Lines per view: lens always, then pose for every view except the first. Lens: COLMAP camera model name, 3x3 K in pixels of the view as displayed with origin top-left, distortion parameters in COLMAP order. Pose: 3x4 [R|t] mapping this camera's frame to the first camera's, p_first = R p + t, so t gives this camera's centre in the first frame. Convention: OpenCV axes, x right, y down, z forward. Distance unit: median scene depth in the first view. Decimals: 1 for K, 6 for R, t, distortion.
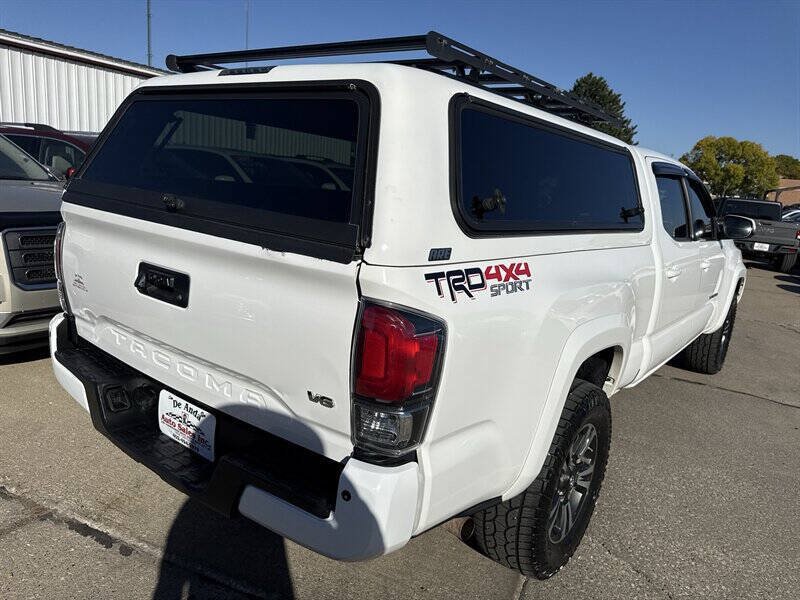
lens RADIAL K [[564.9, 0, 400.0], [0, 564.9, 300.0], [0, 0, 1]] dist [0.092824, -0.138705]
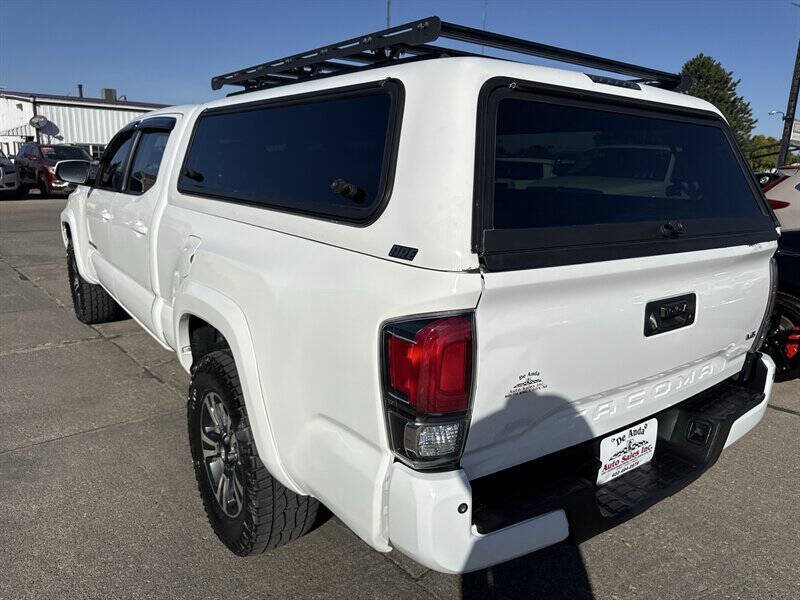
lens RADIAL K [[564.9, 0, 400.0], [0, 564.9, 300.0], [0, 0, 1]] dist [0.092824, -0.138705]
pose [[0.274307, -0.297113, 0.914592, -1.314143], [0.188560, 0.949229, 0.251812, -0.352014], [-0.942974, 0.103382, 0.316404, 1.041209]]
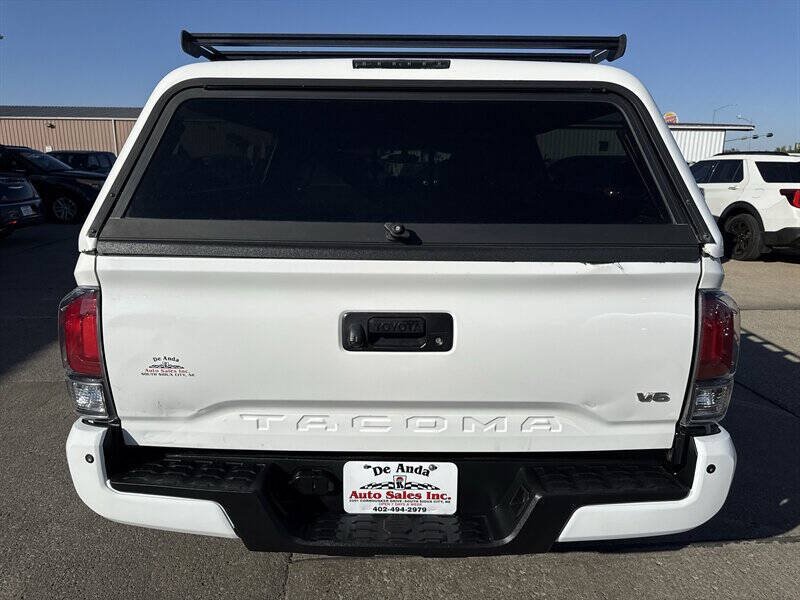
lens RADIAL K [[564.9, 0, 400.0], [0, 564.9, 300.0], [0, 0, 1]] dist [0.092824, -0.138705]
pose [[0.796616, -0.218177, 0.563739, -0.797097], [0.187299, 0.975785, 0.112976, -0.151858], [-0.574736, 0.015589, 0.818190, 0.307495]]
